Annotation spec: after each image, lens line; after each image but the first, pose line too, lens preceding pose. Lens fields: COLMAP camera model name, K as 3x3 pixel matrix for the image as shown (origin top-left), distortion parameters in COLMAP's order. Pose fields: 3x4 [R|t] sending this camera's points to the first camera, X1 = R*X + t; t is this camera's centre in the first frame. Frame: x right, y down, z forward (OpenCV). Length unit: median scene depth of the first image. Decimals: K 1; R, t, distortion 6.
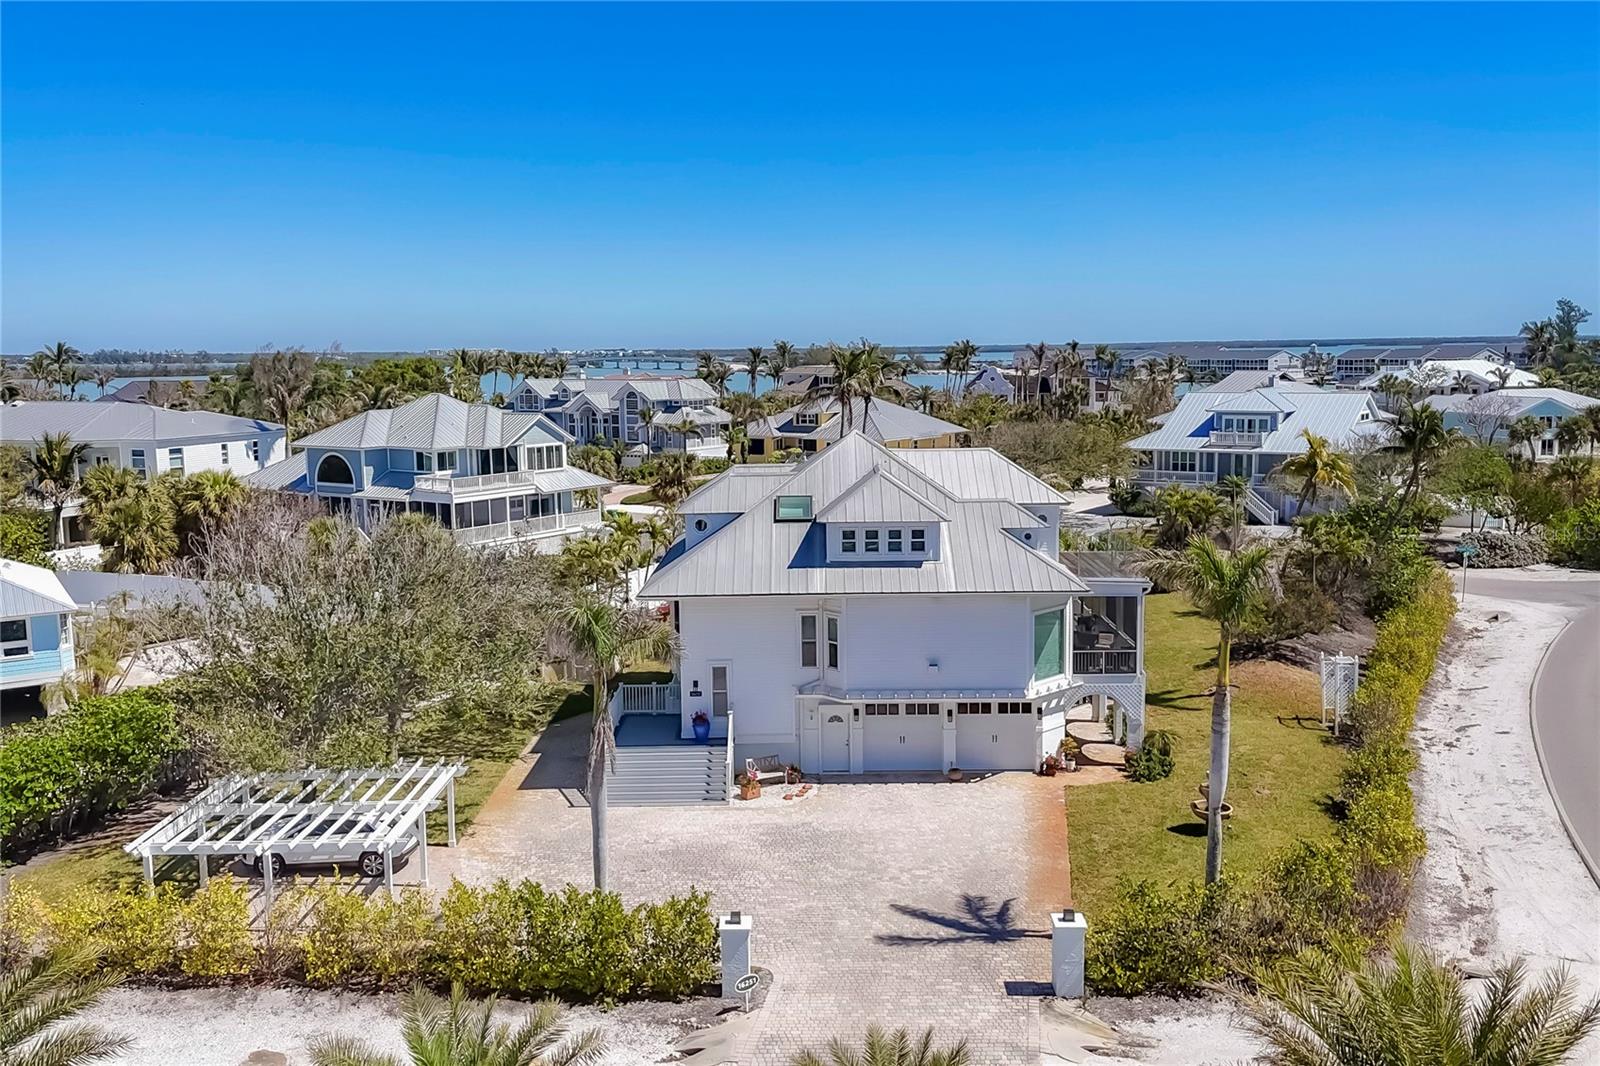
lens RADIAL K [[1391.7, 0, 800.0], [0, 1391.7, 533.0], [0, 0, 1]] dist [0.096920, -0.146670]
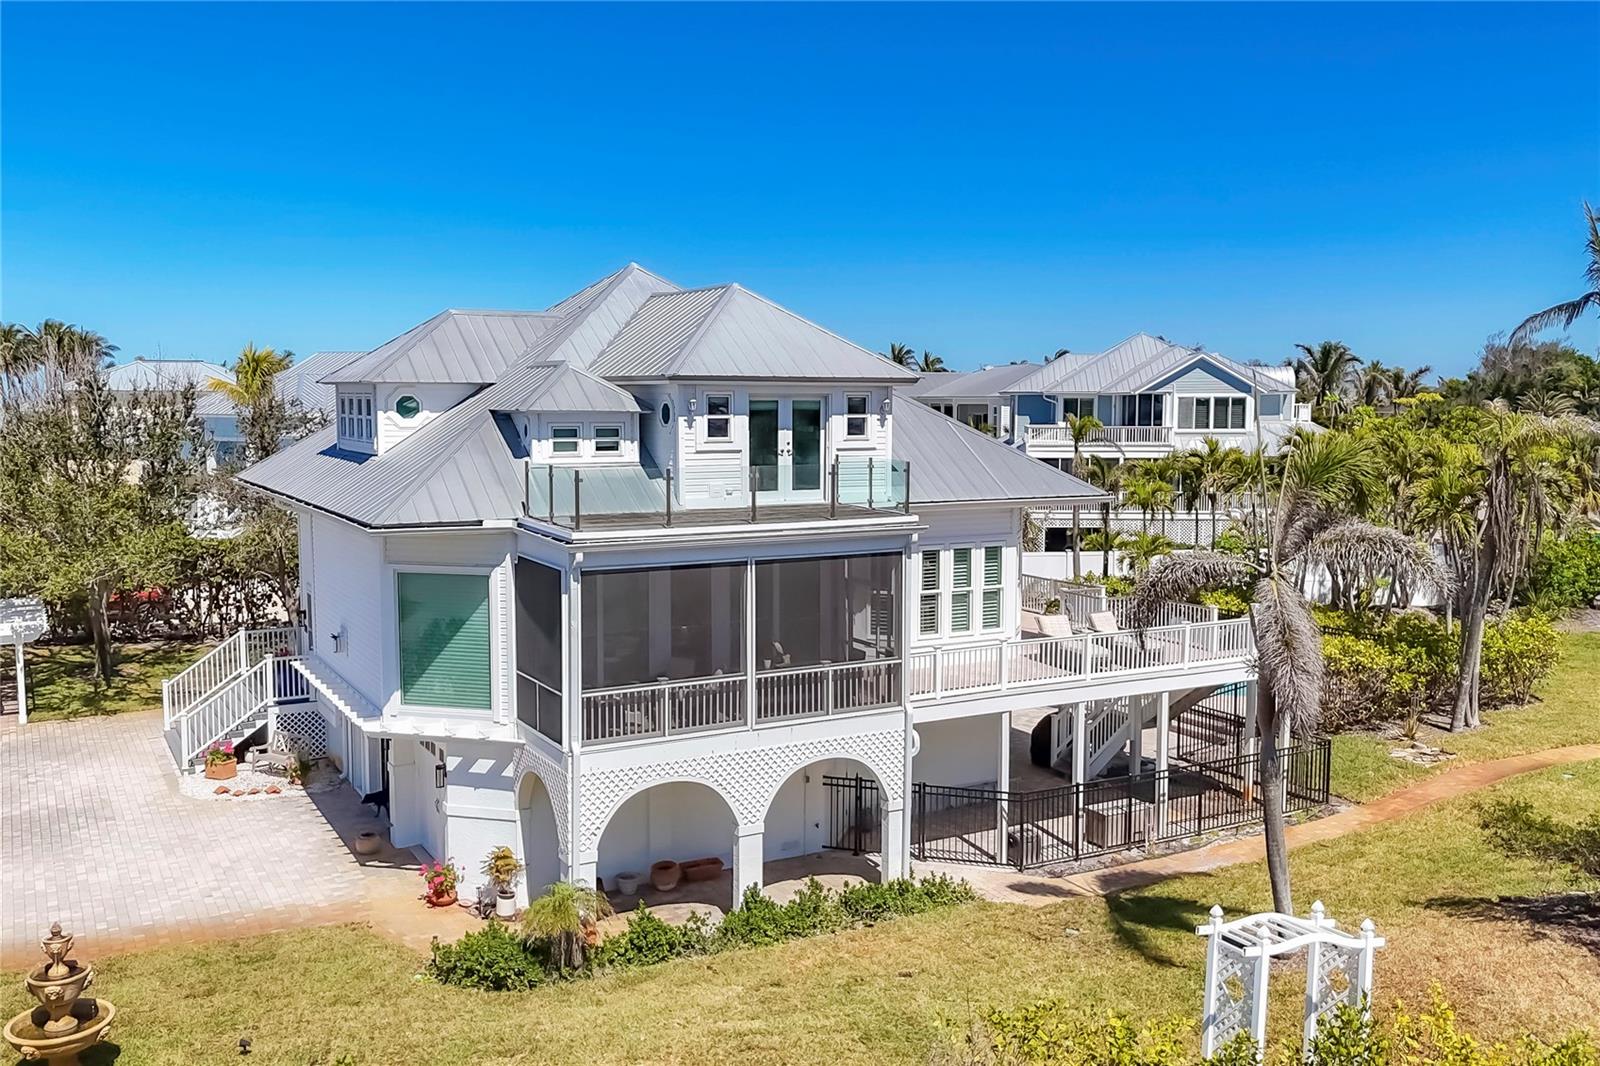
lens RADIAL K [[1391.7, 0, 800.0], [0, 1391.7, 533.0], [0, 0, 1]] dist [0.096920, -0.146670]
pose [[0.493524, 0.097144, -0.864290, 0.630099], [-0.120027, 0.991841, 0.042944, 0.004967], [0.861410, 0.082544, 0.501158, 0.806606]]
